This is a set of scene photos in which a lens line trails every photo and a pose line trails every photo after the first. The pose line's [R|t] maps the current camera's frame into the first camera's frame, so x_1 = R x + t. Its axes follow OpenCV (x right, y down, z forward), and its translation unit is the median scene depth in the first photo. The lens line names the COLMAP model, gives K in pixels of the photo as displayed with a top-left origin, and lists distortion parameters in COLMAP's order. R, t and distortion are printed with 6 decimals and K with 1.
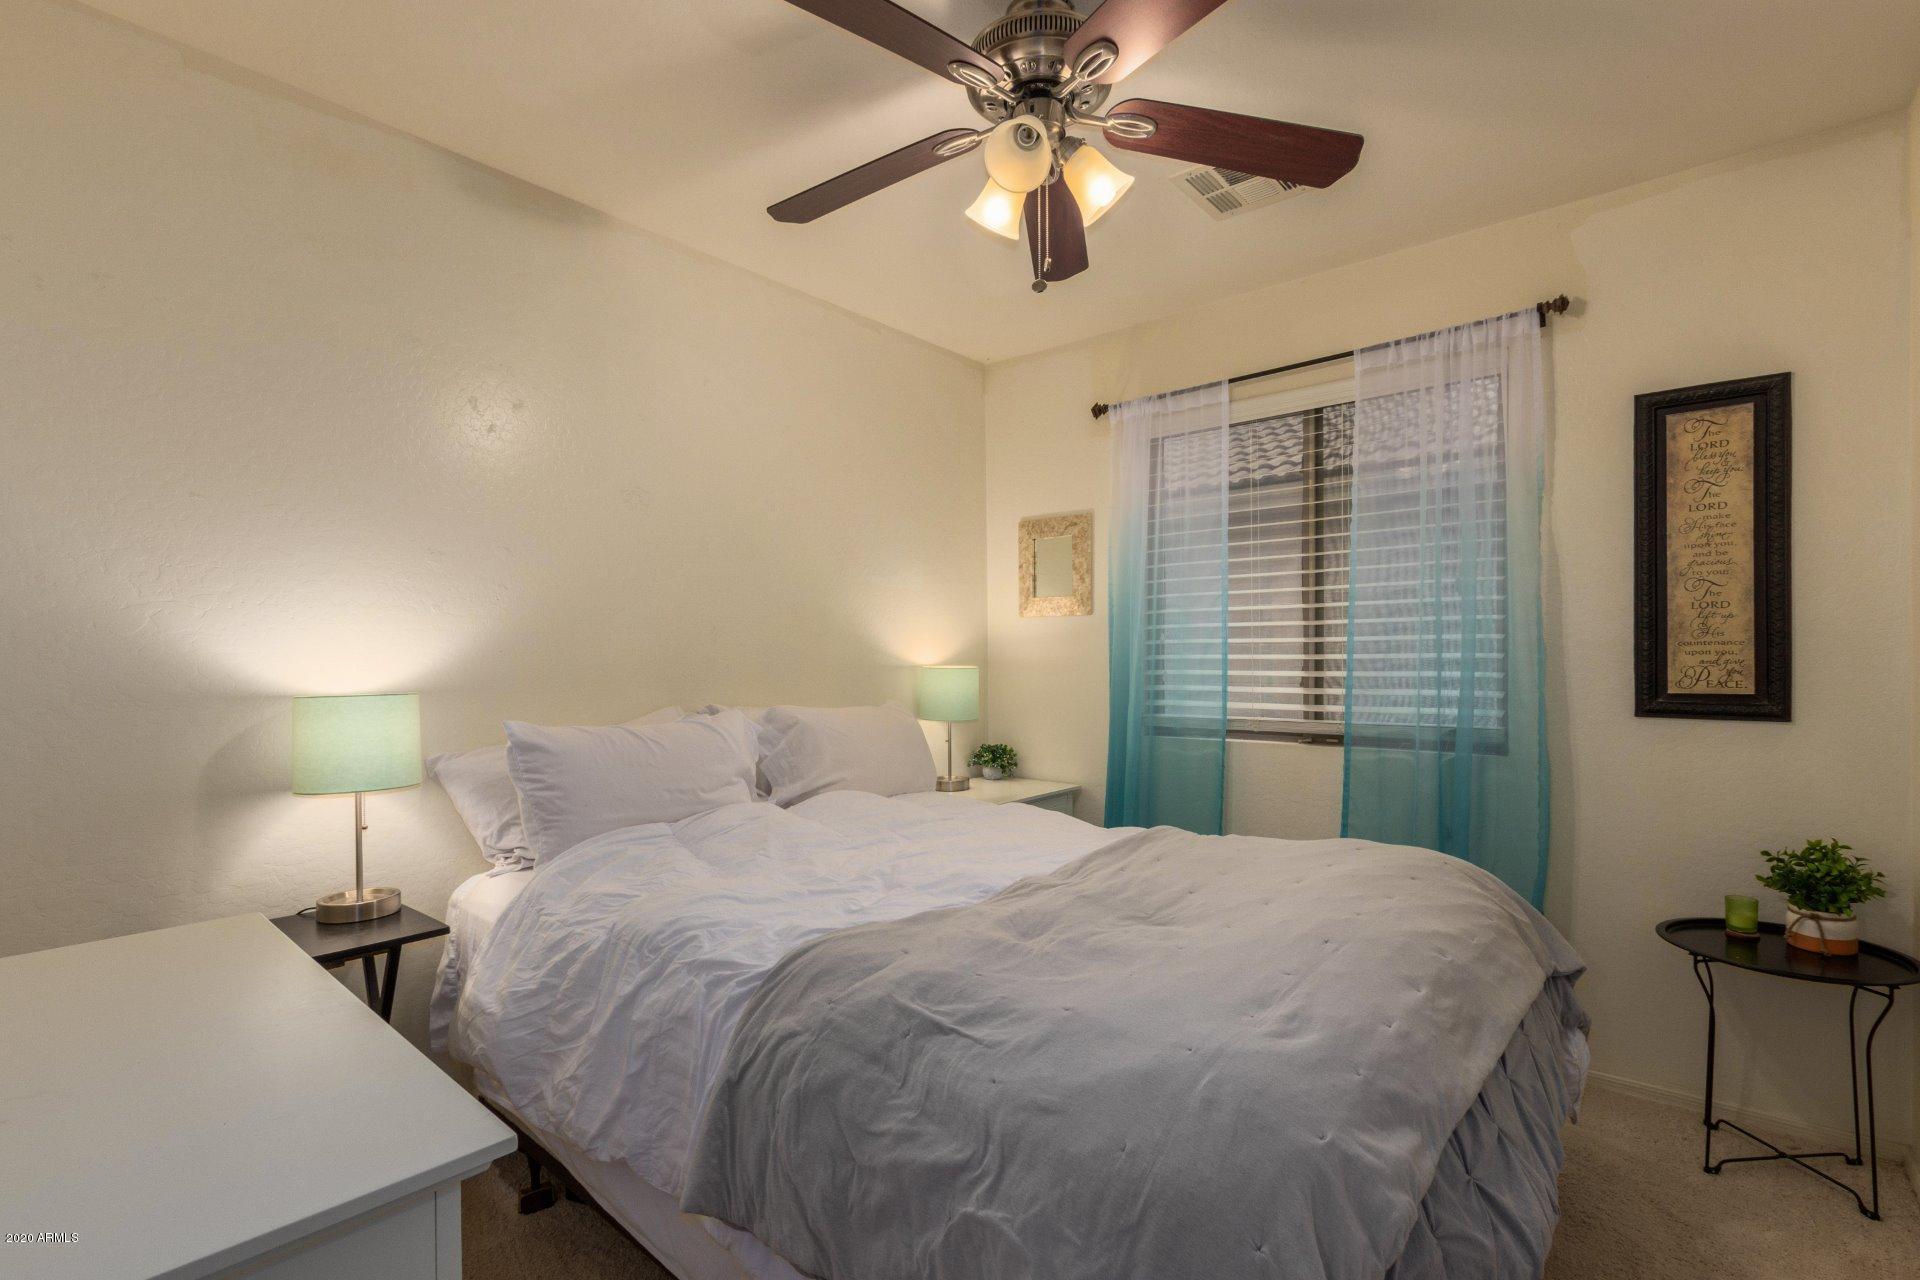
lens RADIAL K [[872.7, 0, 967.4], [0, 872.7, 644.0], [0, 0, 1]] dist [0.005593, -0.000368]
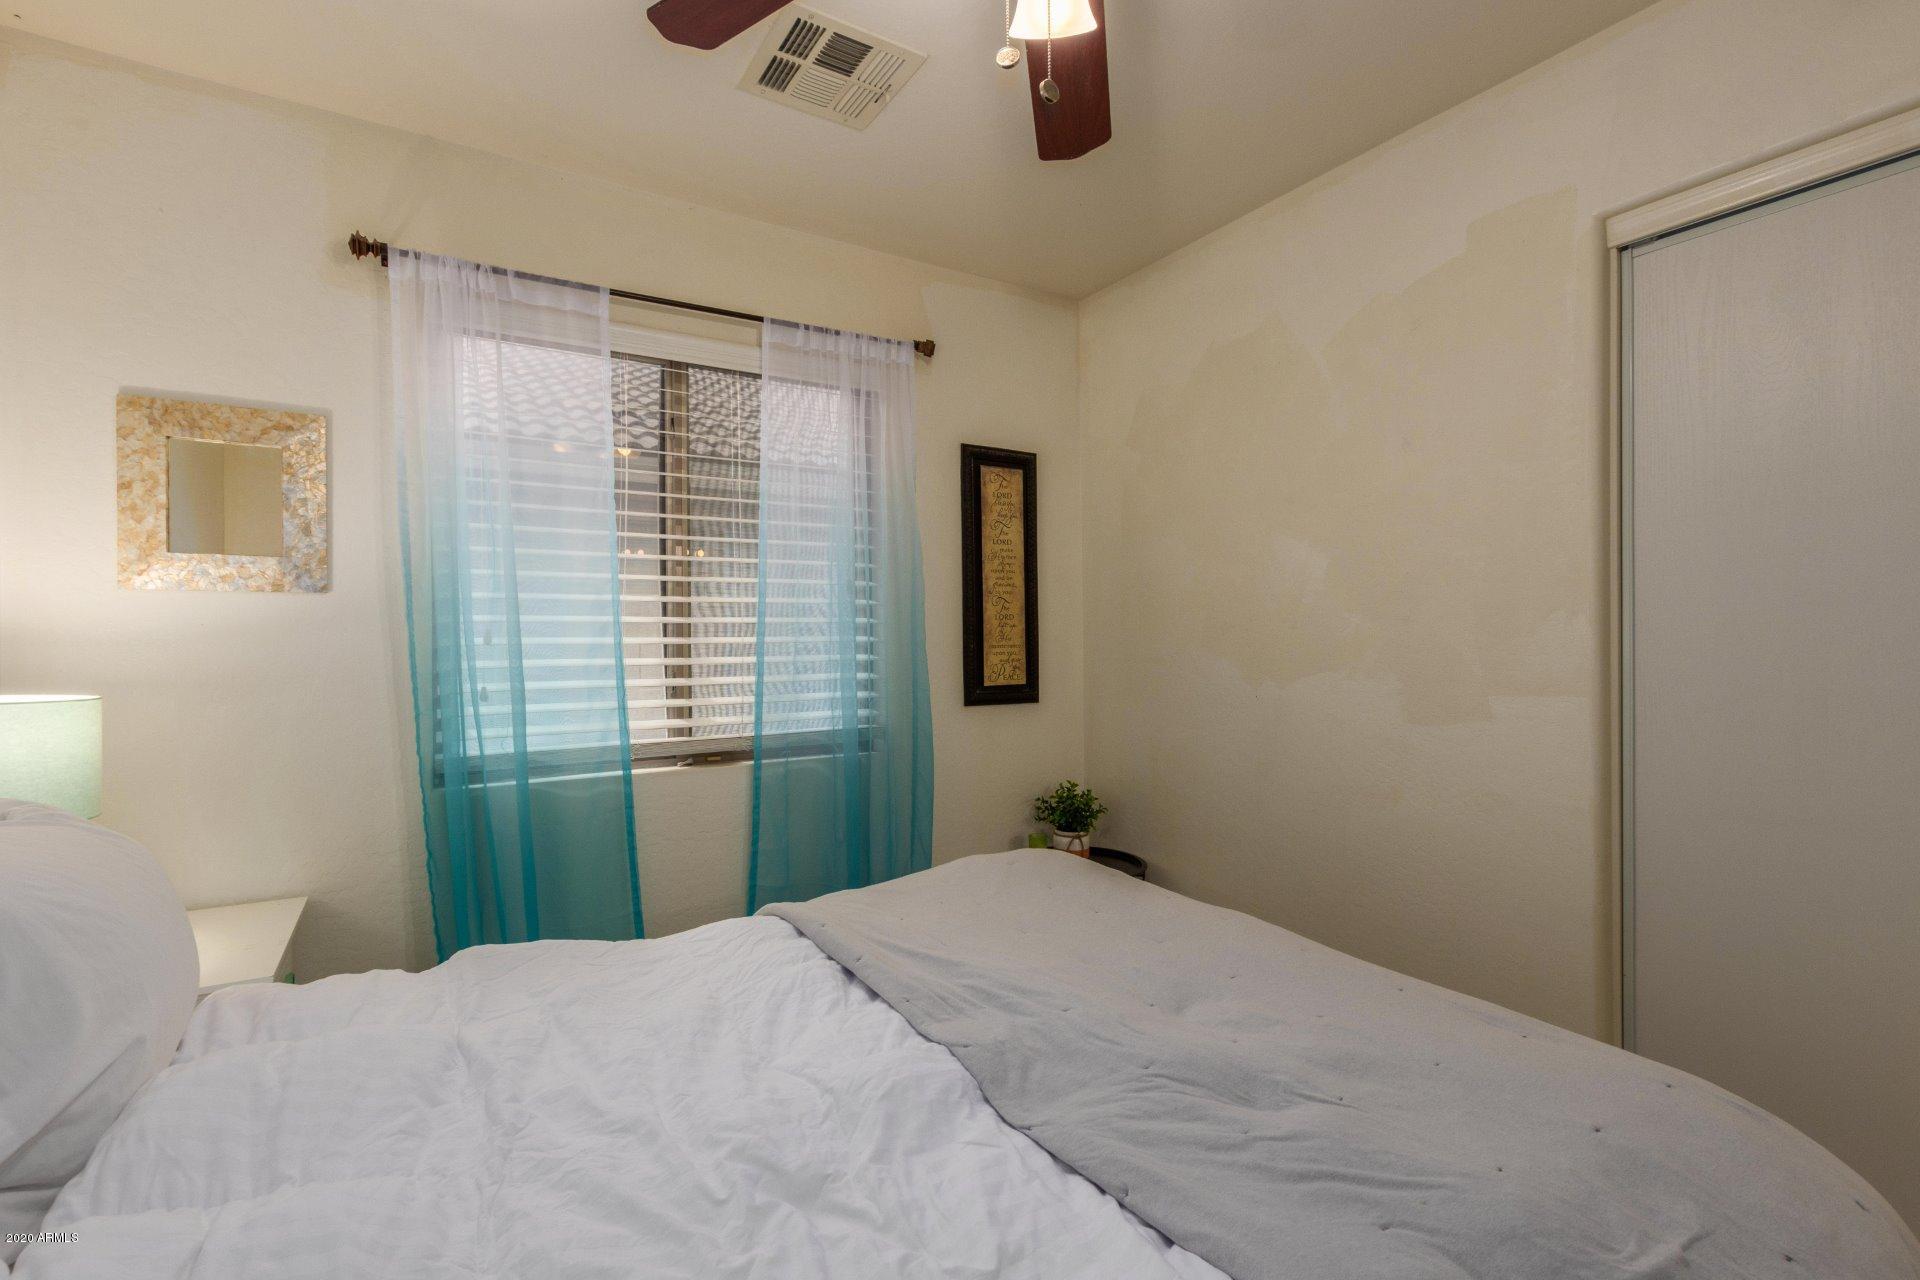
lens RADIAL K [[872.7, 0, 963.7], [0, 872.7, 648.5], [0, 0, 1]] dist [0.005593, -0.000368]
pose [[0.329611, 0.003881, 0.944109, -0.393434], [-0.002020, 0.999992, -0.003405, 0.006706], [-0.944115, -0.000785, 0.329616, 0.606976]]
